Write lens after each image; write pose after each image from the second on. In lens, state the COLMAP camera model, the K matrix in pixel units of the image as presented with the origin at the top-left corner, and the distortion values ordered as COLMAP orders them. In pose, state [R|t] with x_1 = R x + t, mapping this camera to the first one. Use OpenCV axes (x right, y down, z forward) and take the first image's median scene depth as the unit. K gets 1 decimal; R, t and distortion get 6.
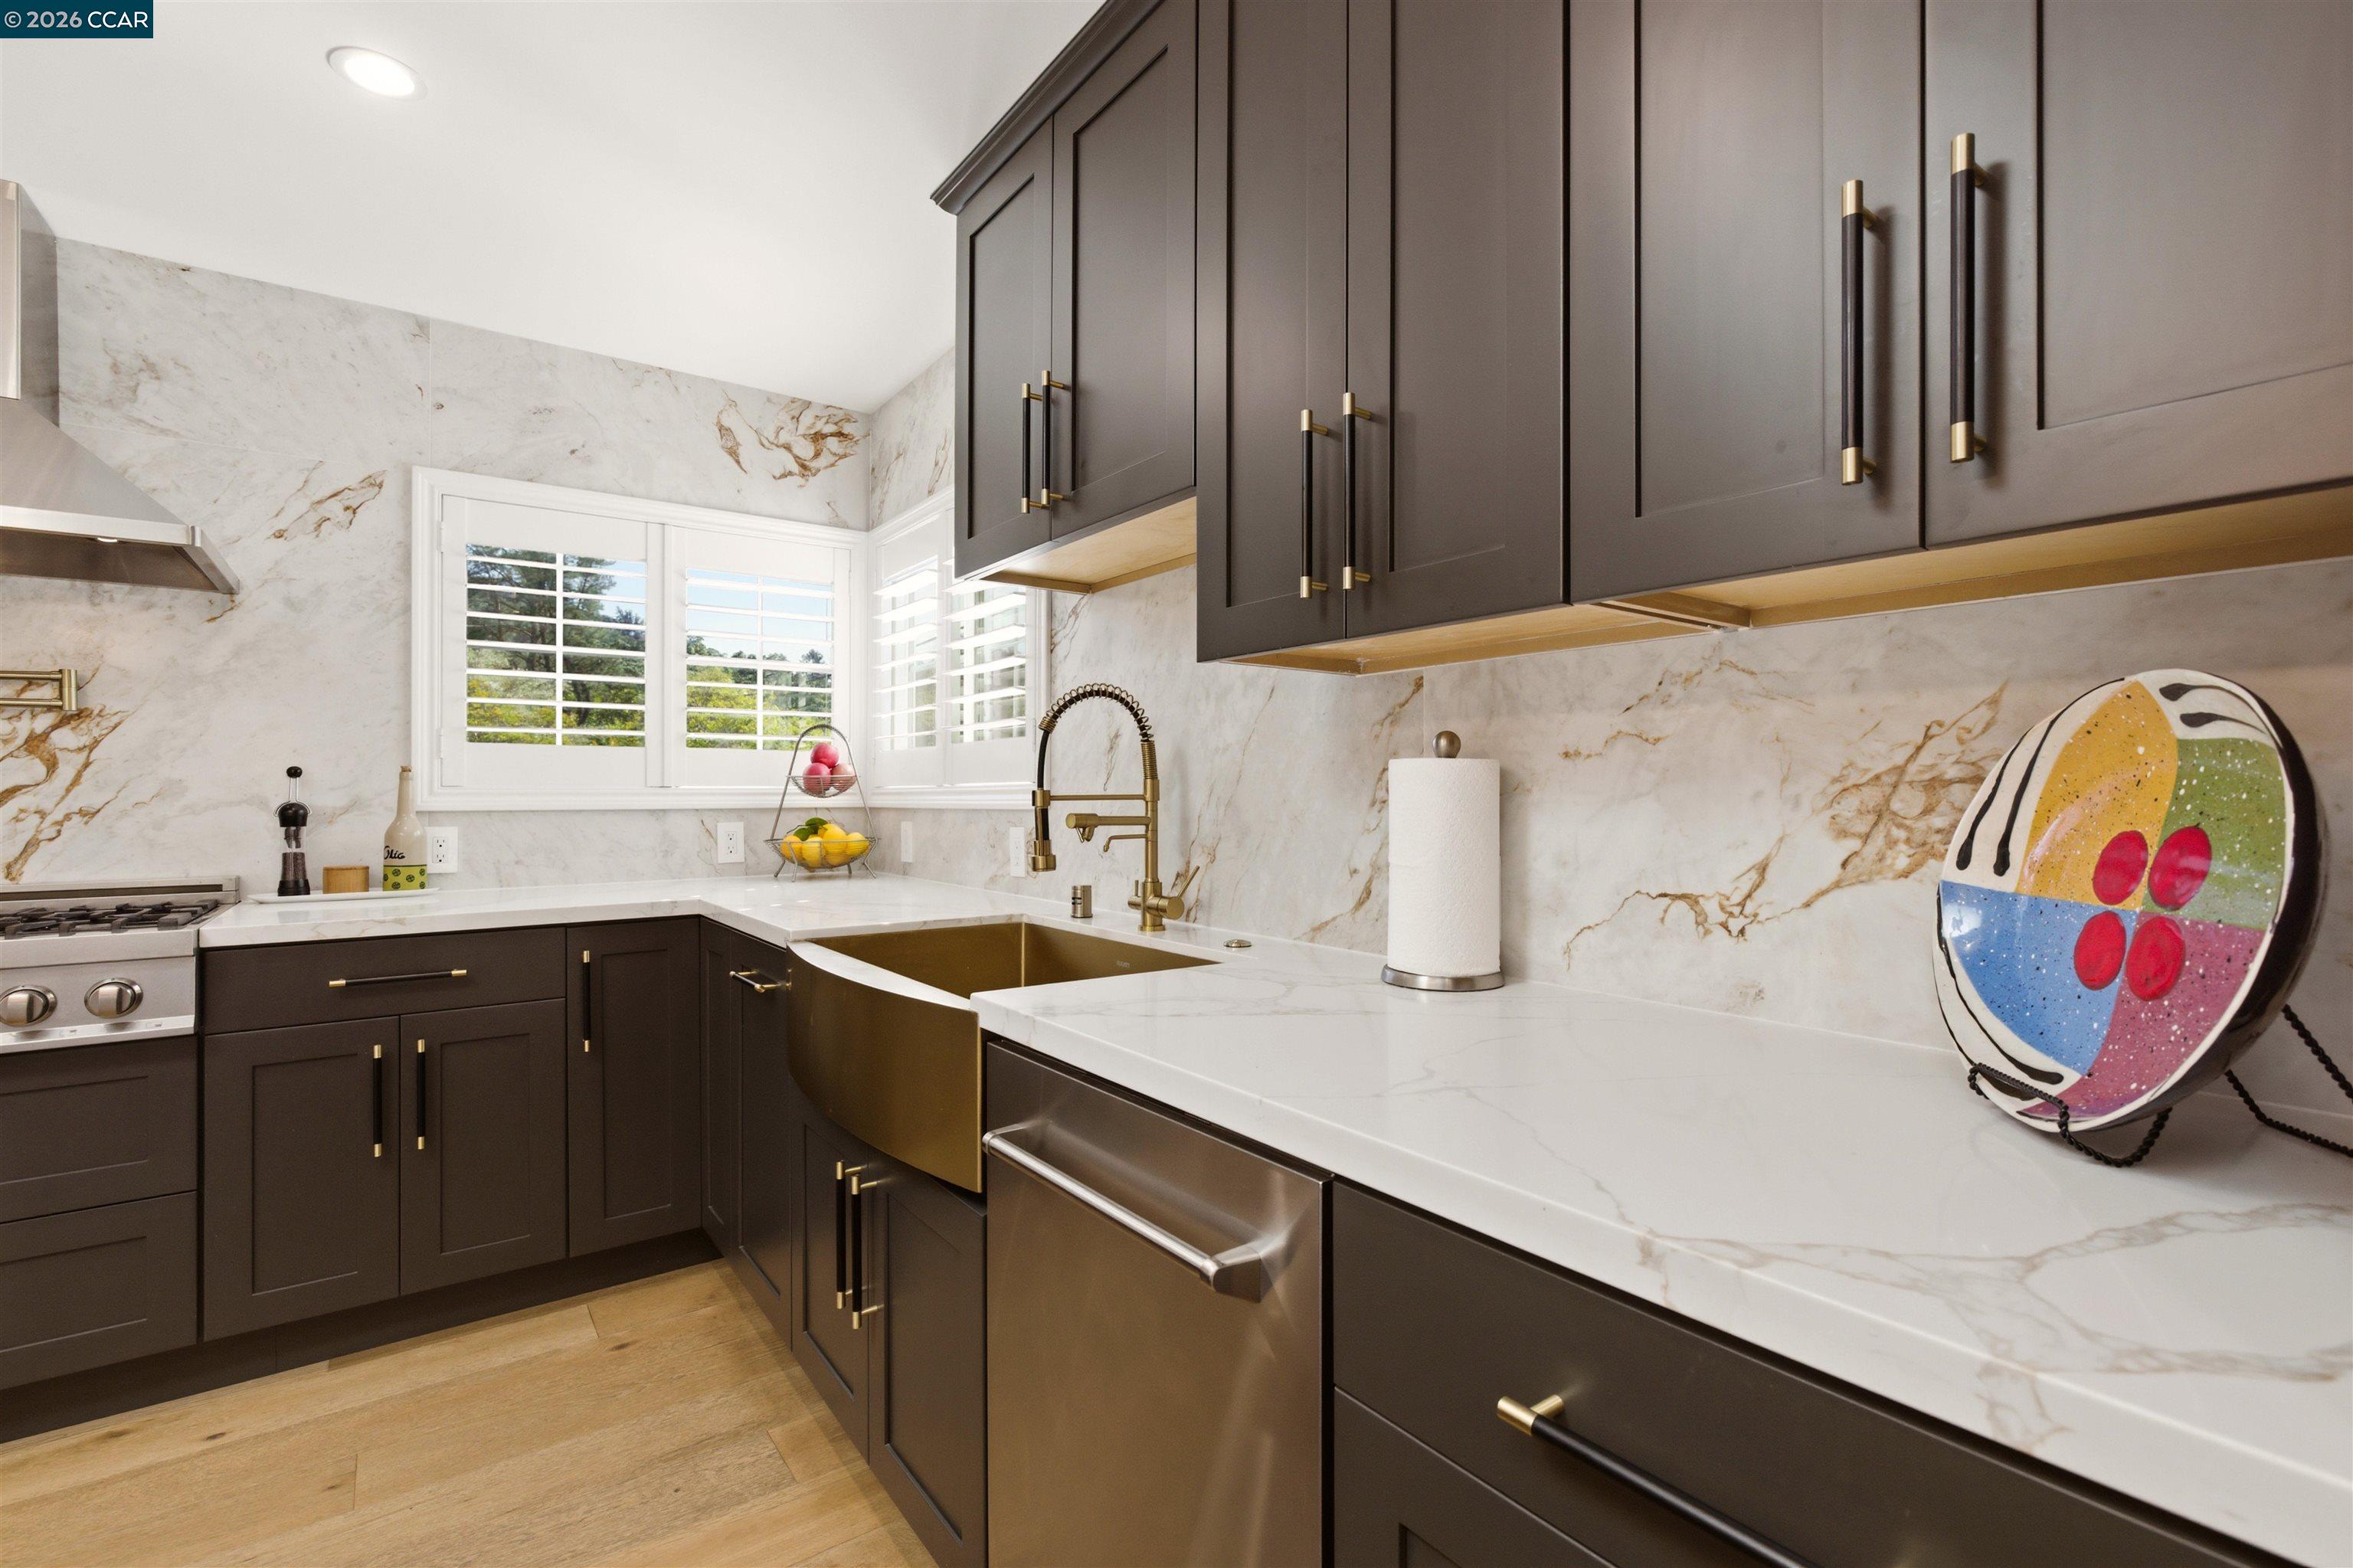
lens RADIAL K [[1059.6, 0, 1217.5], [0, 1059.6, 789.0], [0, 0, 1]] dist [-0.002019, 0.000369]
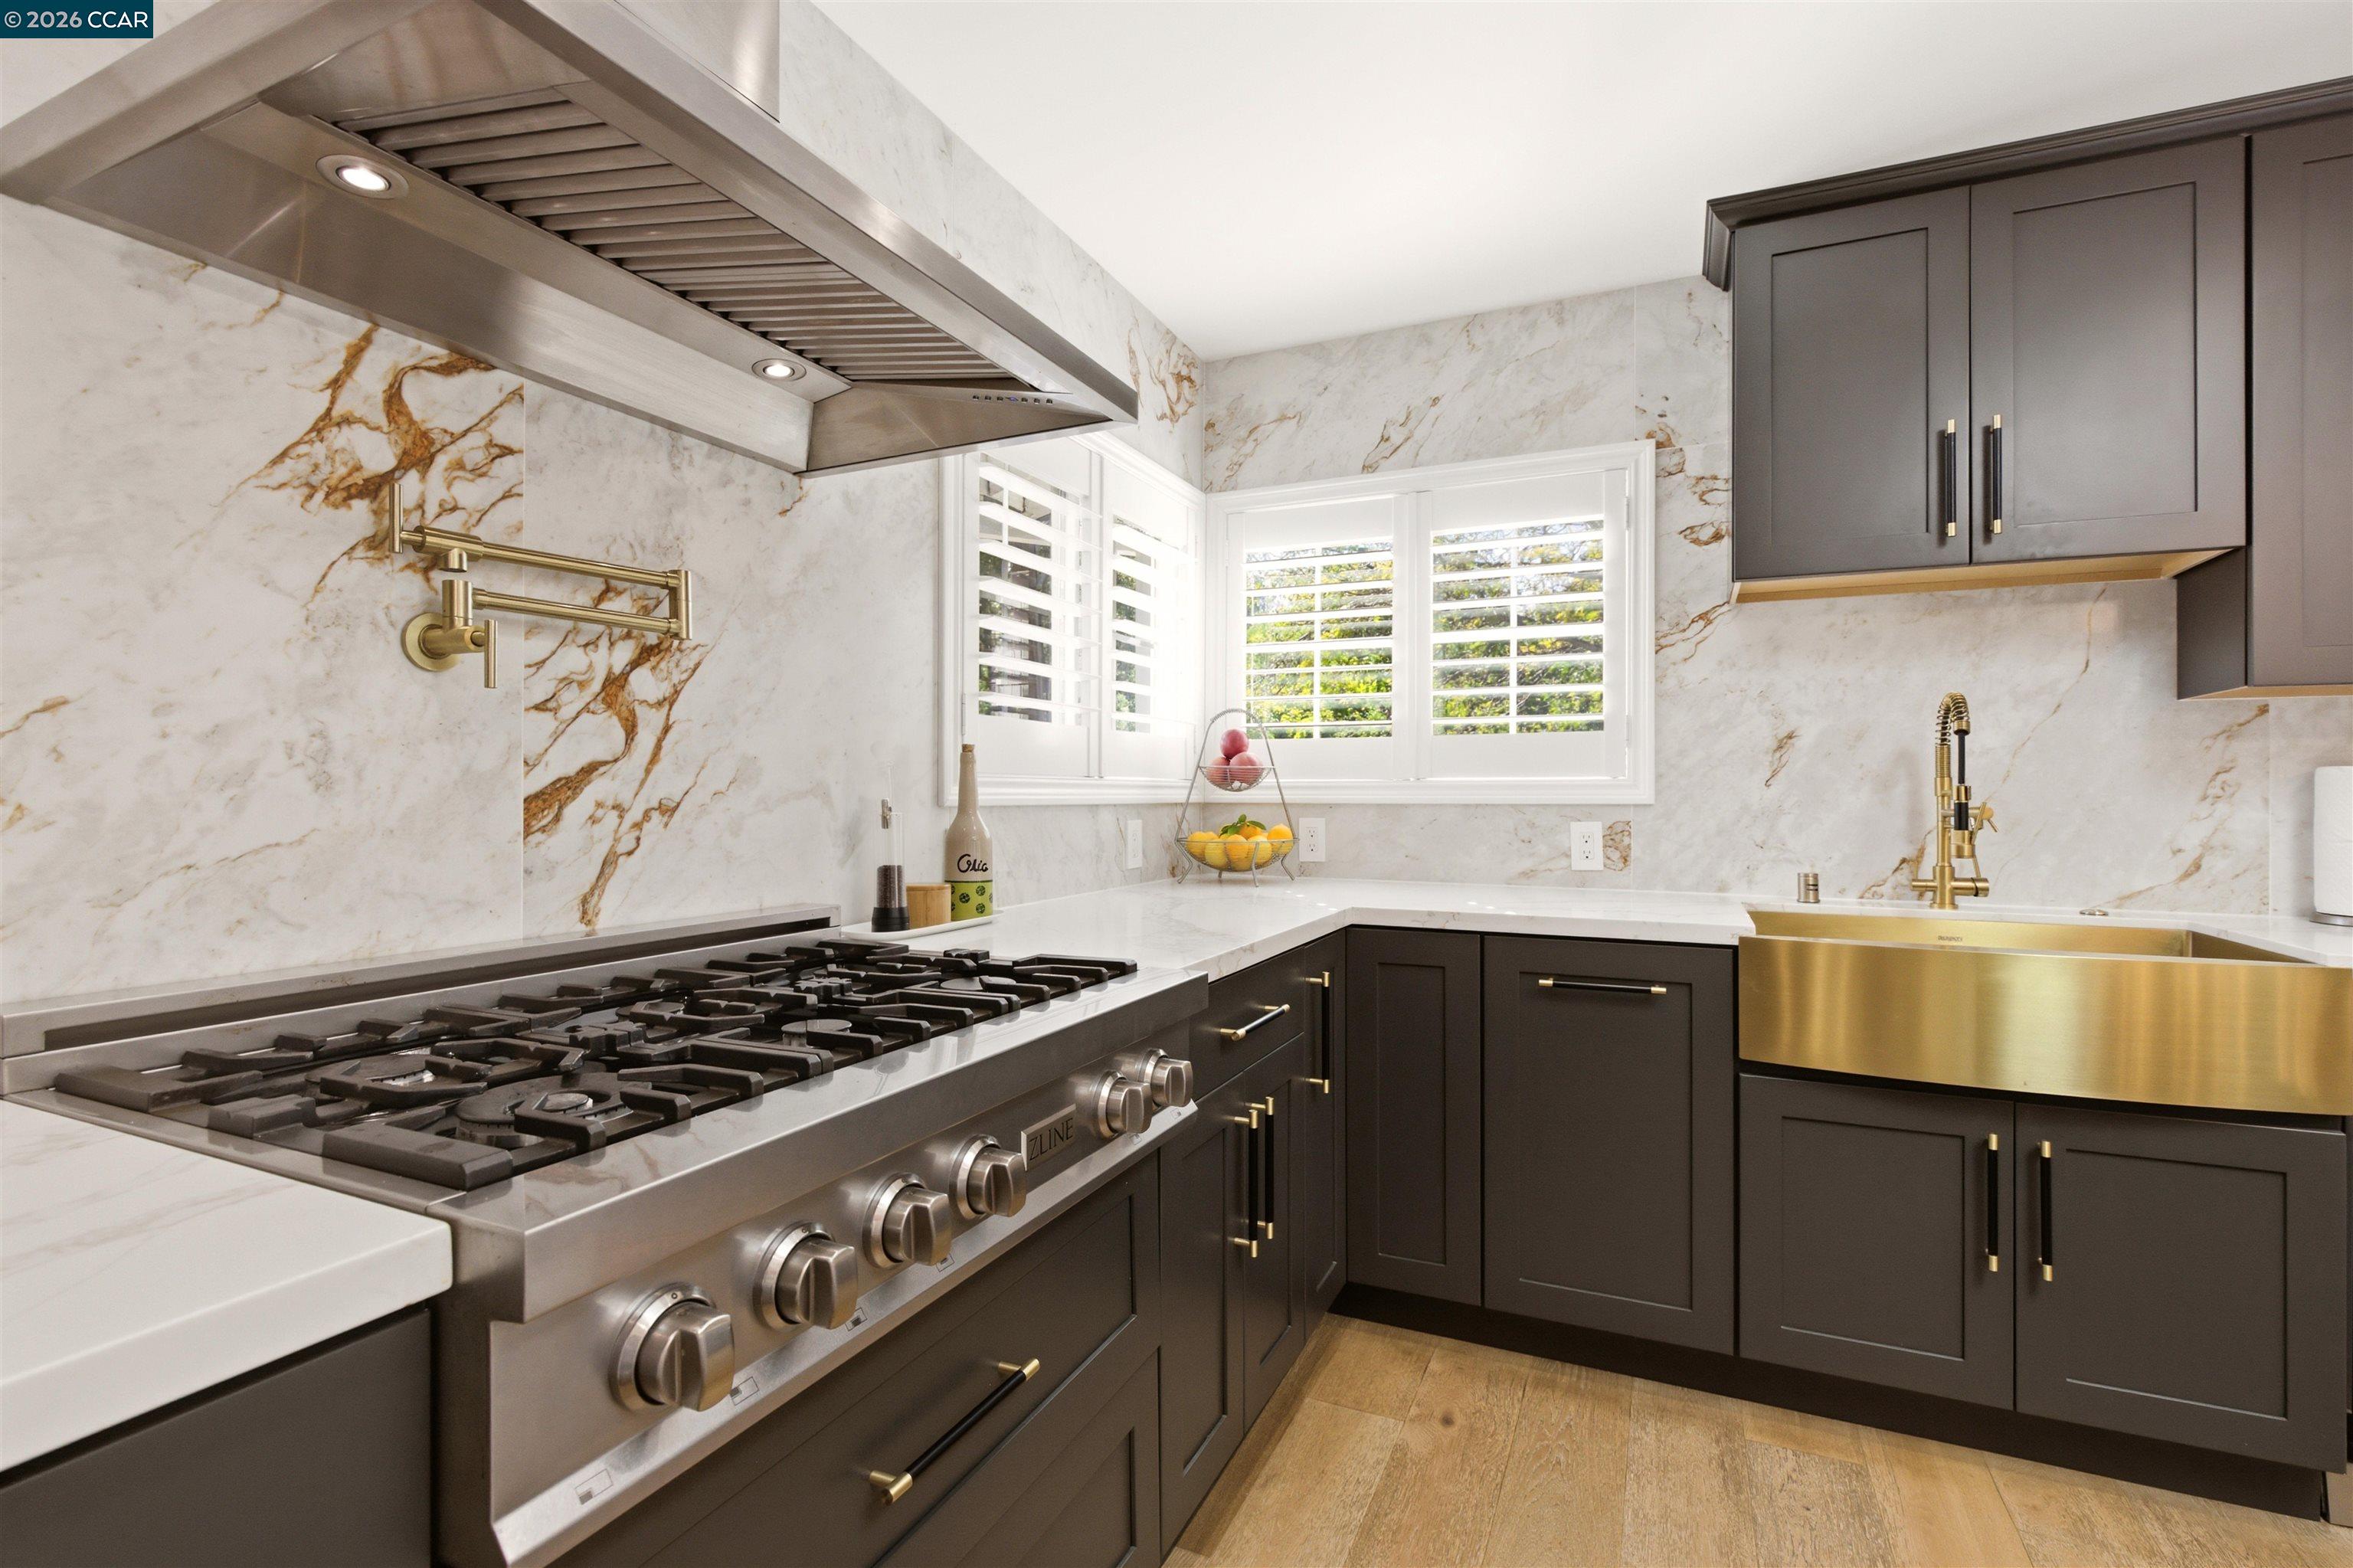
lens RADIAL K [[1059.6, 0, 1190.8], [0, 1059.6, 787.7], [0, 0, 1]] dist [-0.002019, 0.000369]
pose [[0.874300, 0.008275, 0.485315, -1.073960], [-0.008323, 0.999963, -0.002058, 0.009205], [-0.485314, -0.002240, 0.874337, 0.314005]]
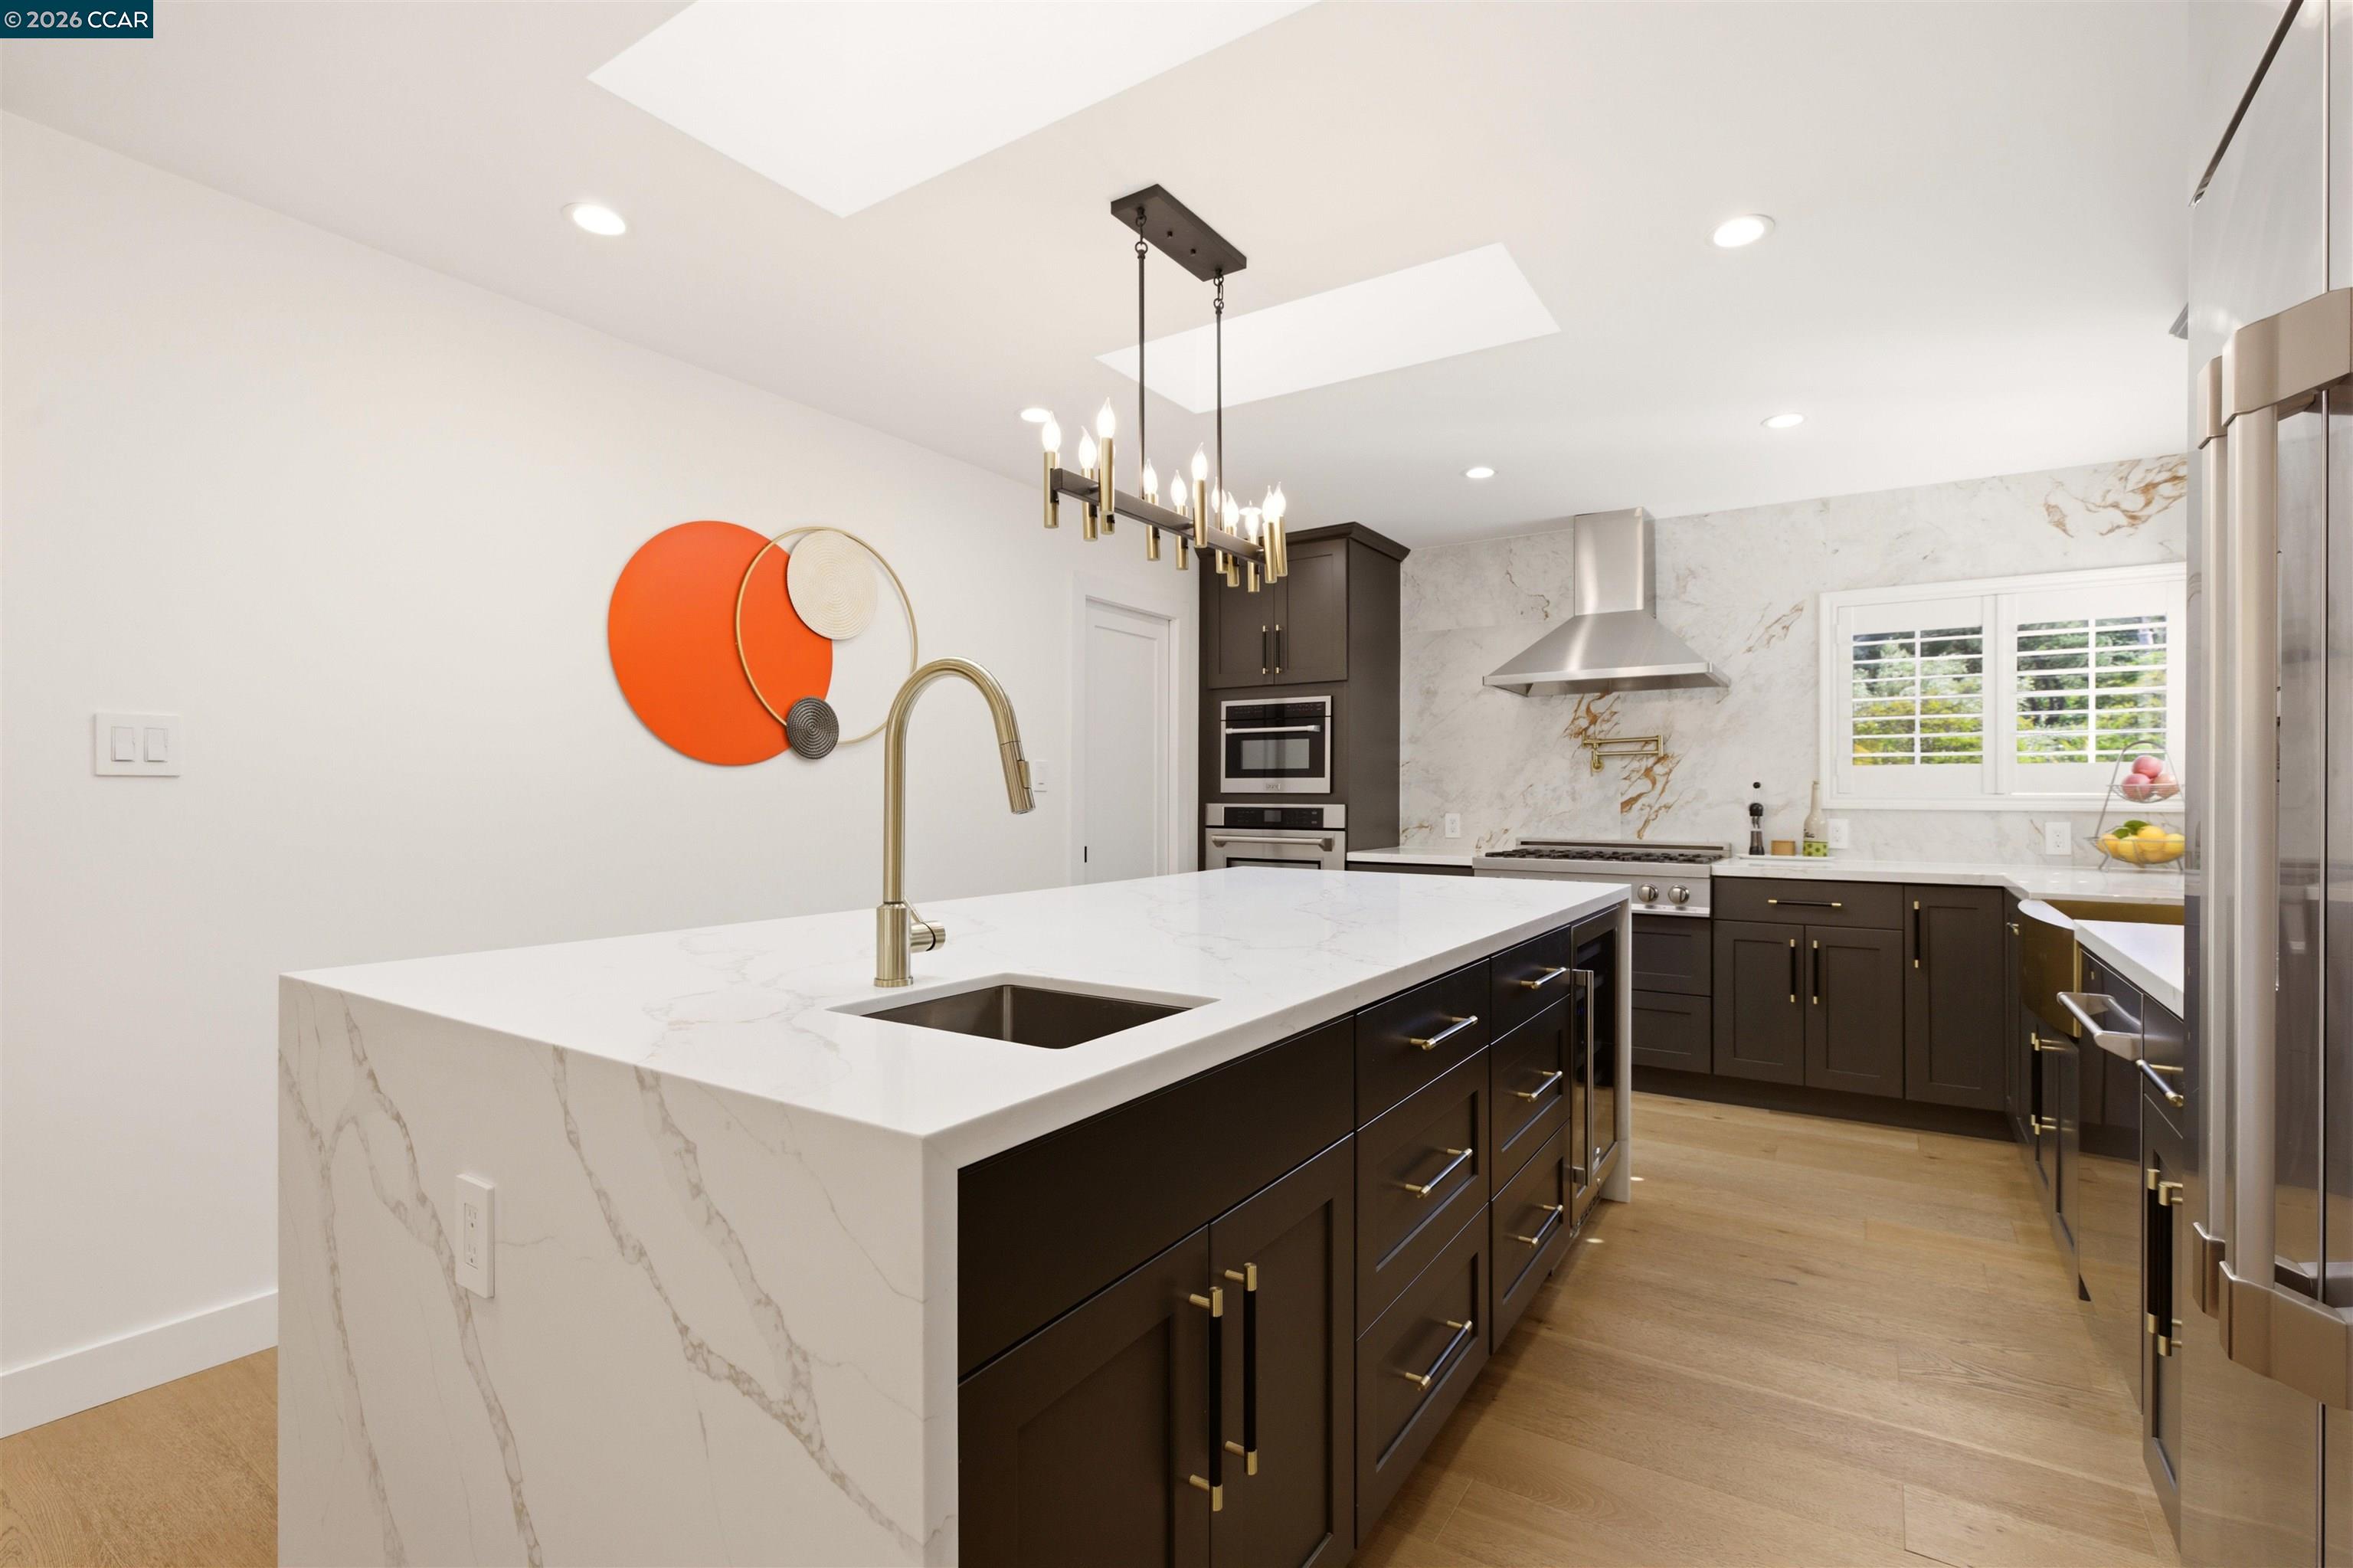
lens RADIAL K [[1059.6, 0, 1177.7], [0, 1059.6, 787.1], [0, 0, 1]] dist [-0.002019, 0.000369]
pose [[0.322835, -0.002447, -0.946452, 0.495839], [0.000774, 0.999997, -0.002321, -0.009637], [0.946455, 0.000017, 0.322836, -0.491489]]
